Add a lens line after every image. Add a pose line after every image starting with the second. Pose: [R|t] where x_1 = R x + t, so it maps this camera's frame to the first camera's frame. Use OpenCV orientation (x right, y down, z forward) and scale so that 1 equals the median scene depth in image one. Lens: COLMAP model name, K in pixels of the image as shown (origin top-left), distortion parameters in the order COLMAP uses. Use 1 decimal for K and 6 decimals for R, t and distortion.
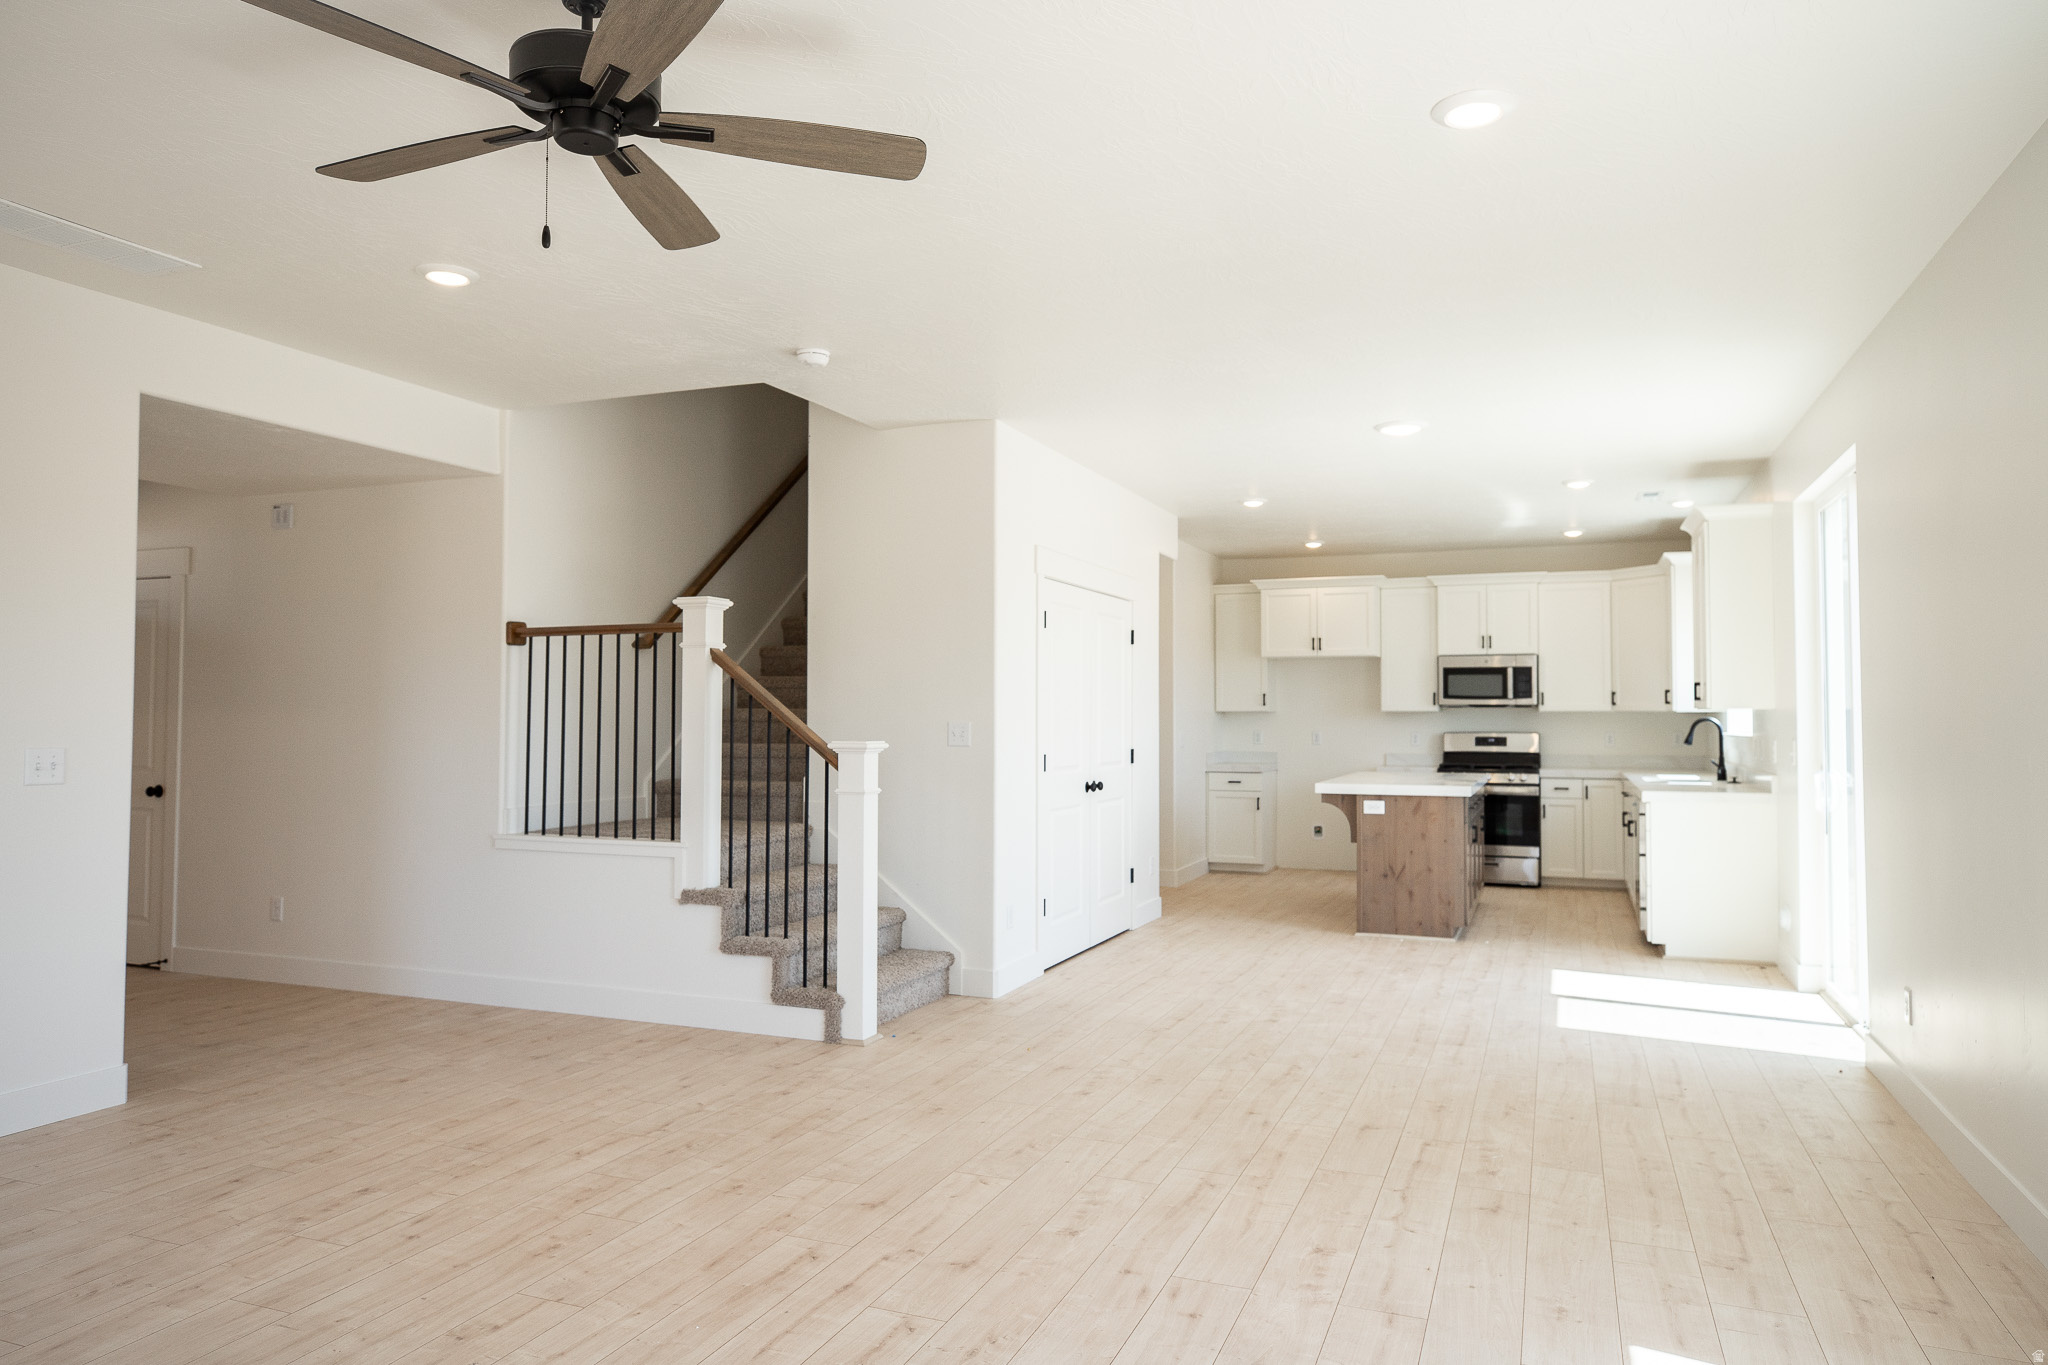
lens RADIAL K [[1391.7, 0, 1023.7], [0, 1391.7, 686.6], [0, 0, 1]] dist [0.013214, 0.009868]
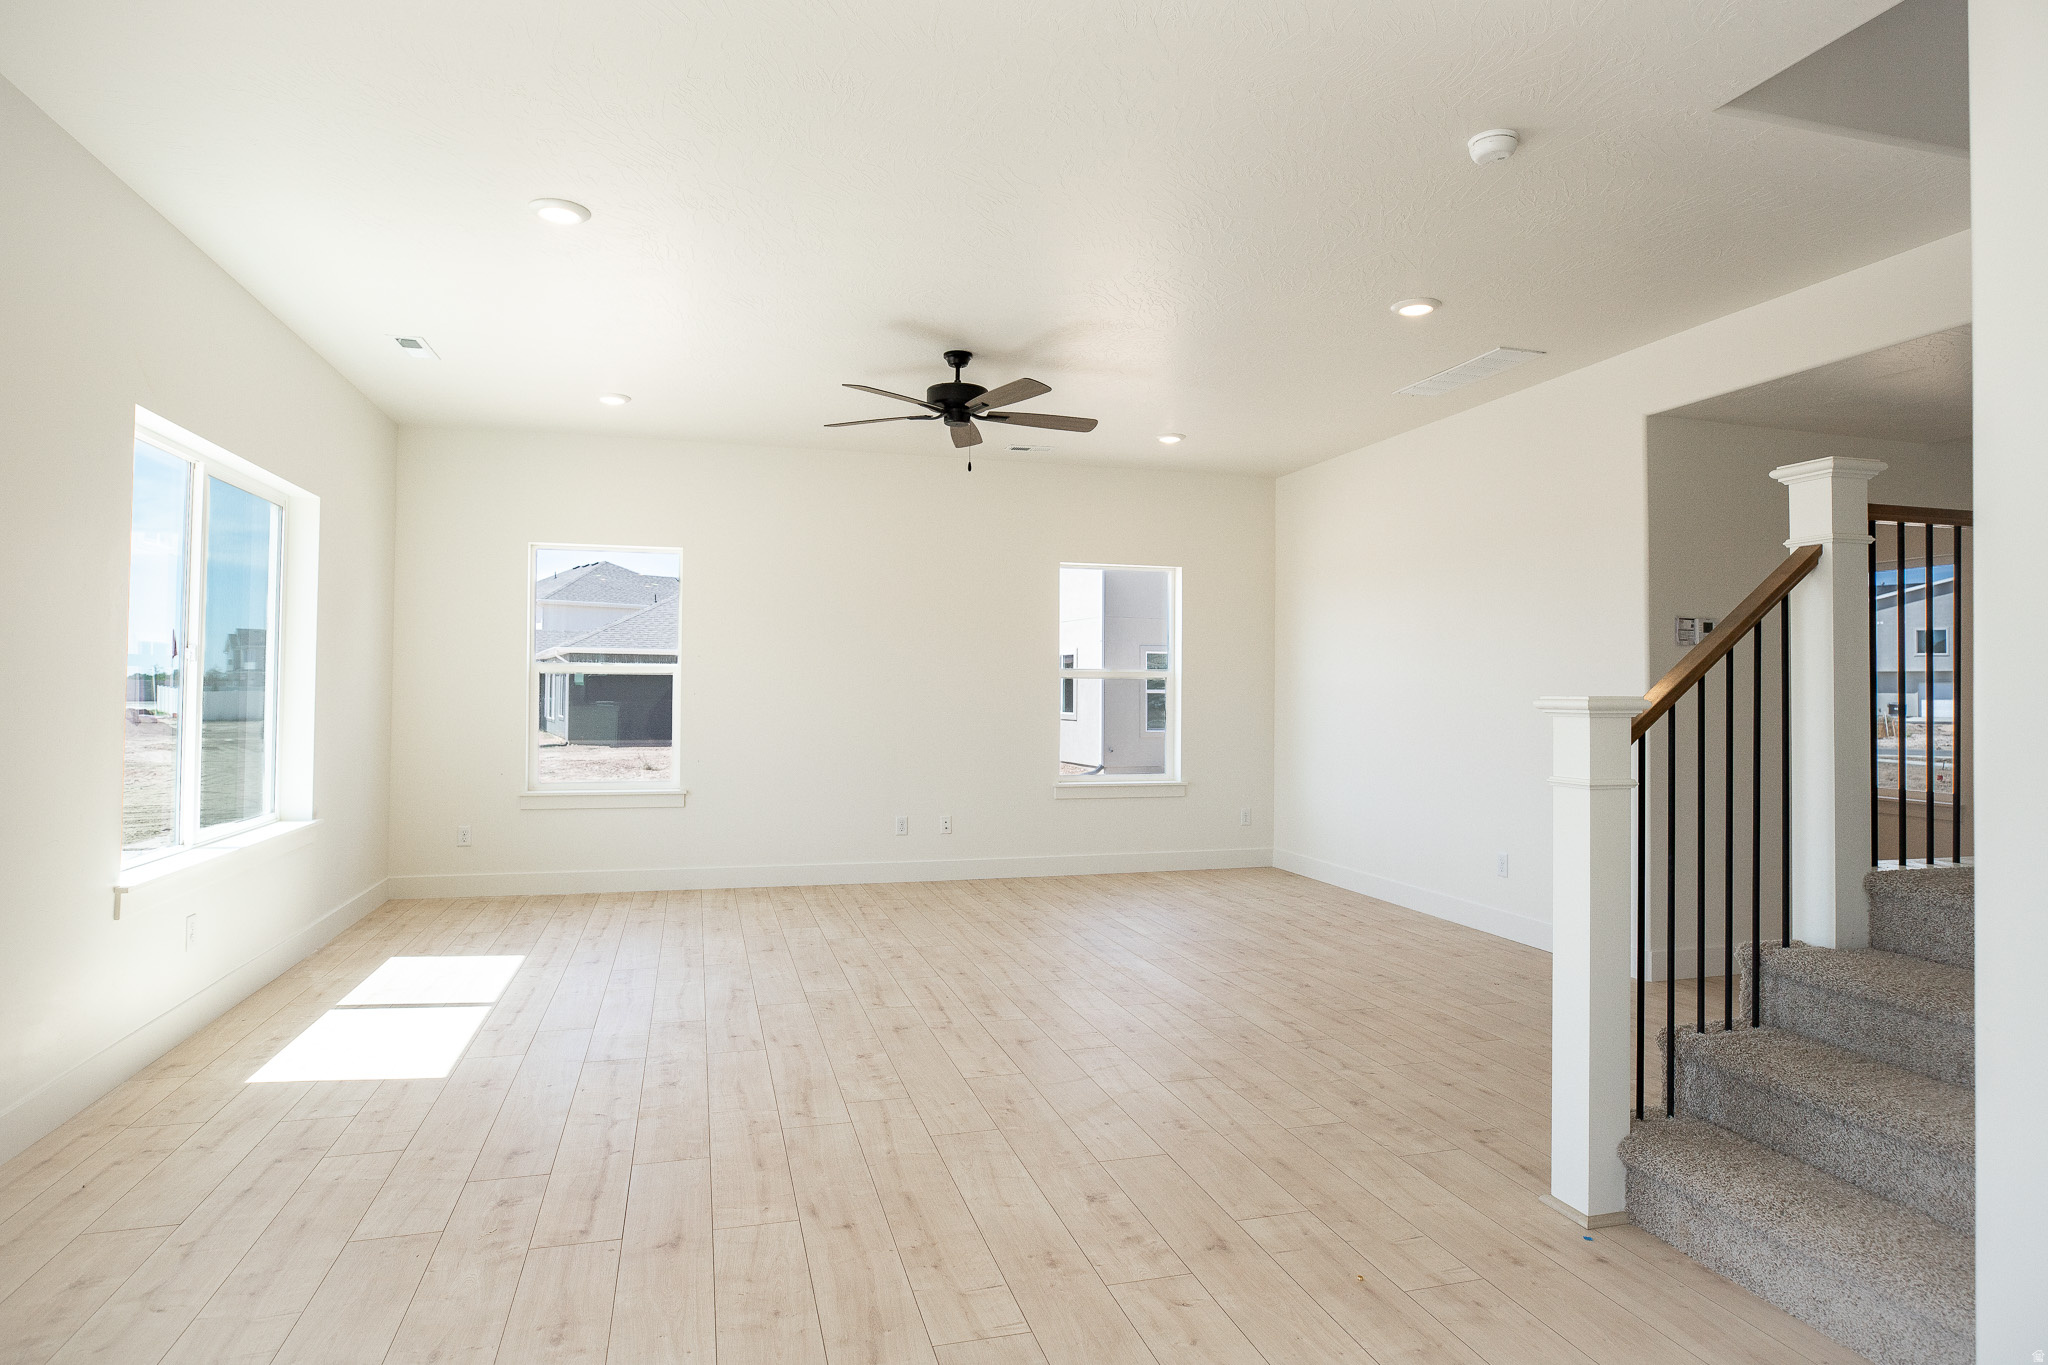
lens RADIAL K [[1200.0, 0, 1031.4], [0, 1200.0, 679.9], [0, 0, 1]] dist [-0.003223, 0.003299]
pose [[-0.802720, -0.014761, -0.596174, 0.338594], [0.004401, 0.999520, -0.030673, 0.043107], [0.596340, -0.027246, -0.802269, 1.166062]]
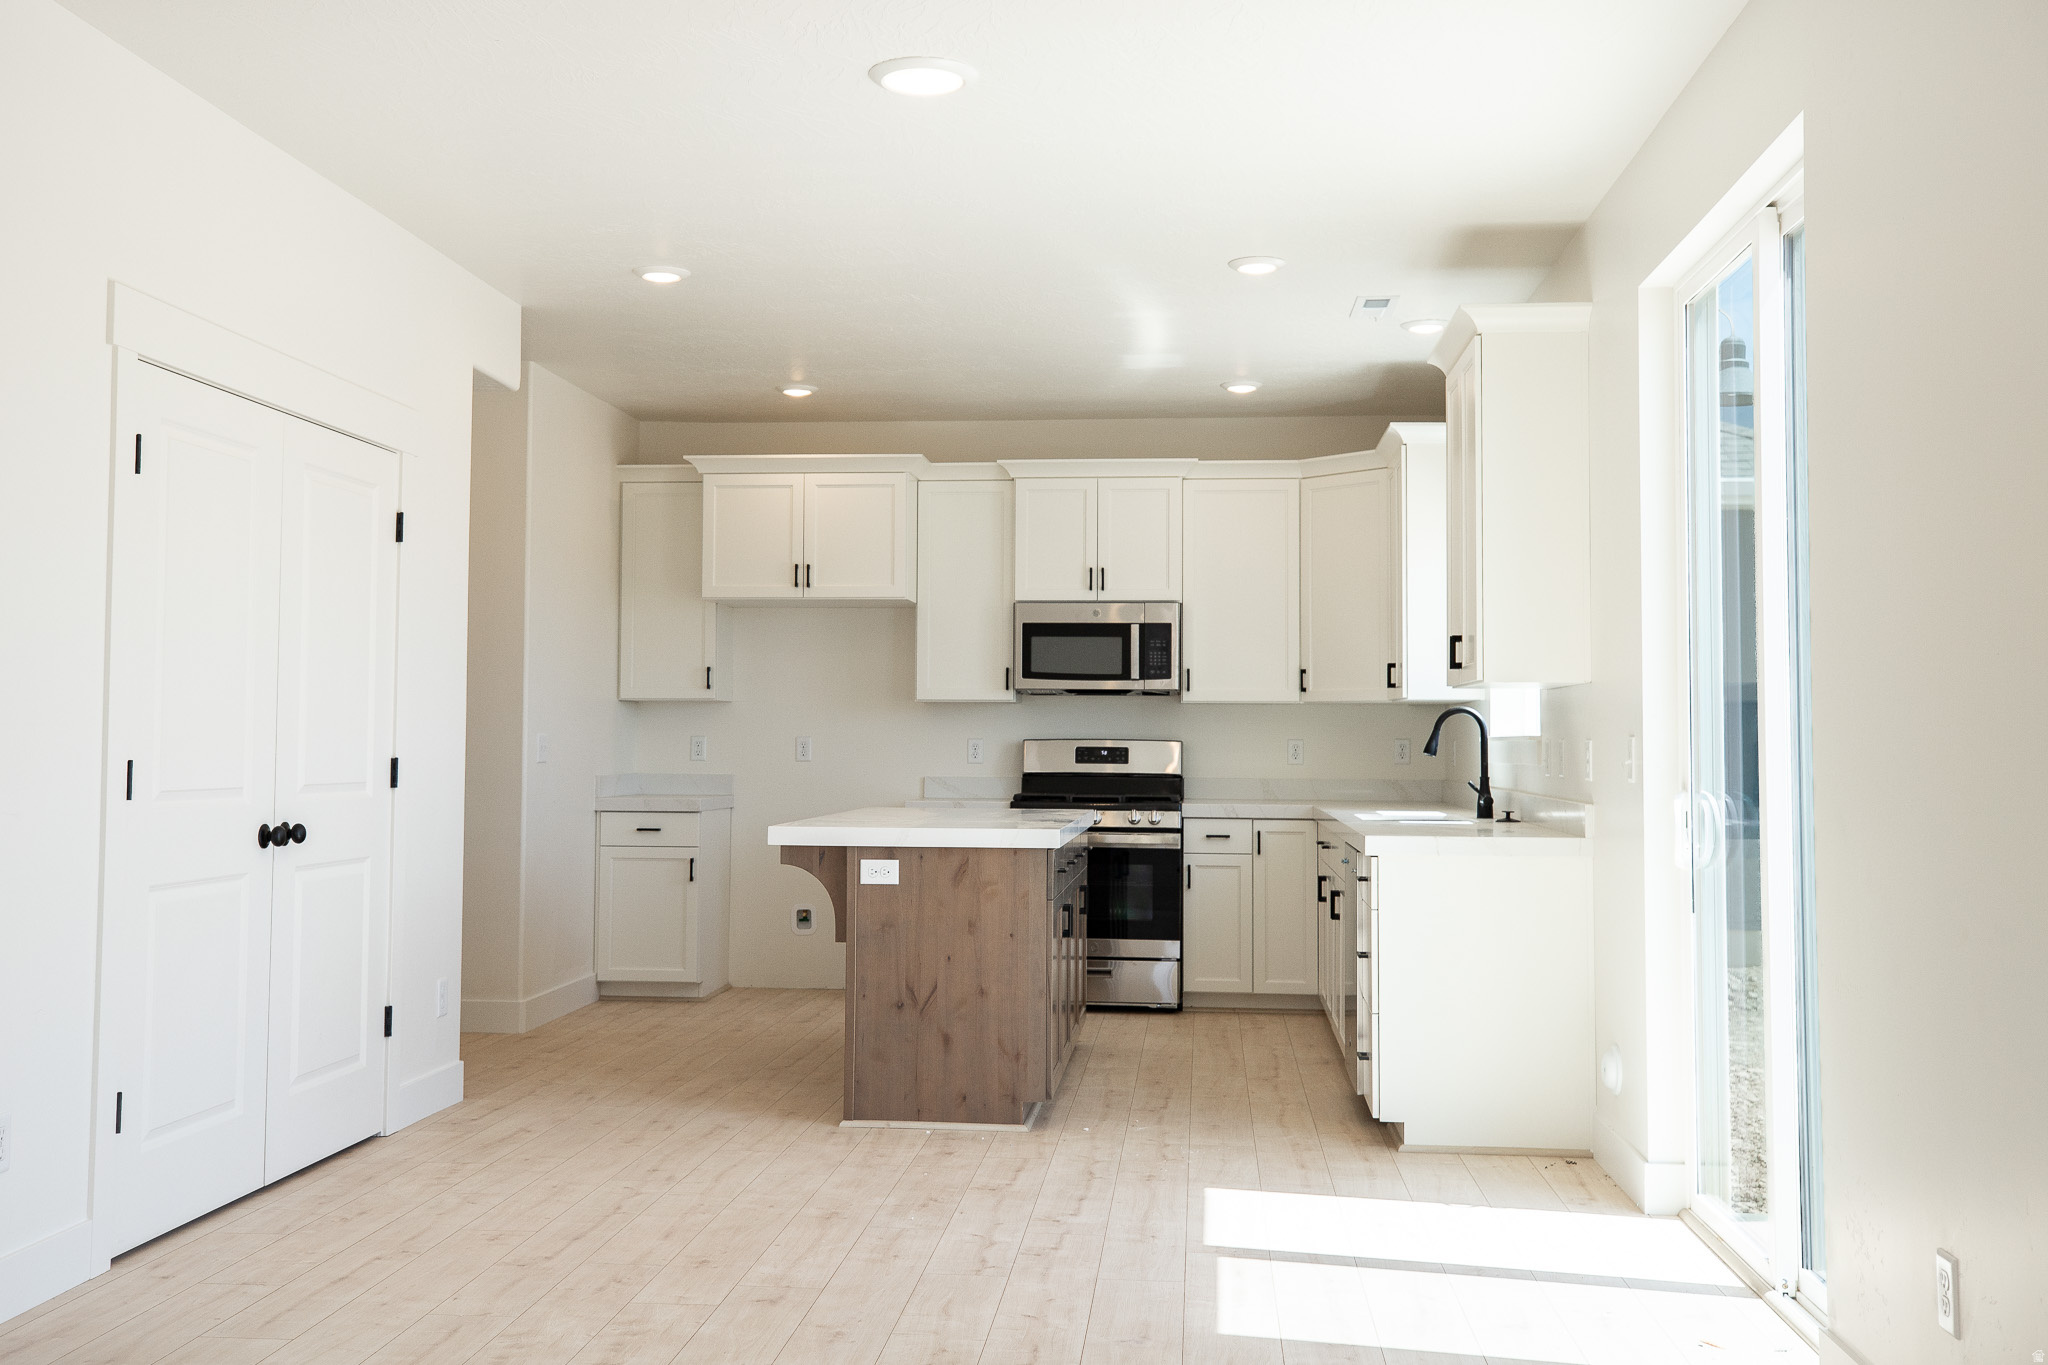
lens RADIAL K [[2067.1, 0, 1024.4], [0, 2067.1, 680.8], [0, 0, 1]] dist [0.072523, 0.000000]
pose [[0.960797, 0.014517, 0.276872, 0.092384], [-0.011766, 0.999864, -0.011594, 0.025091], [-0.277002, 0.007882, 0.960837, 0.259009]]
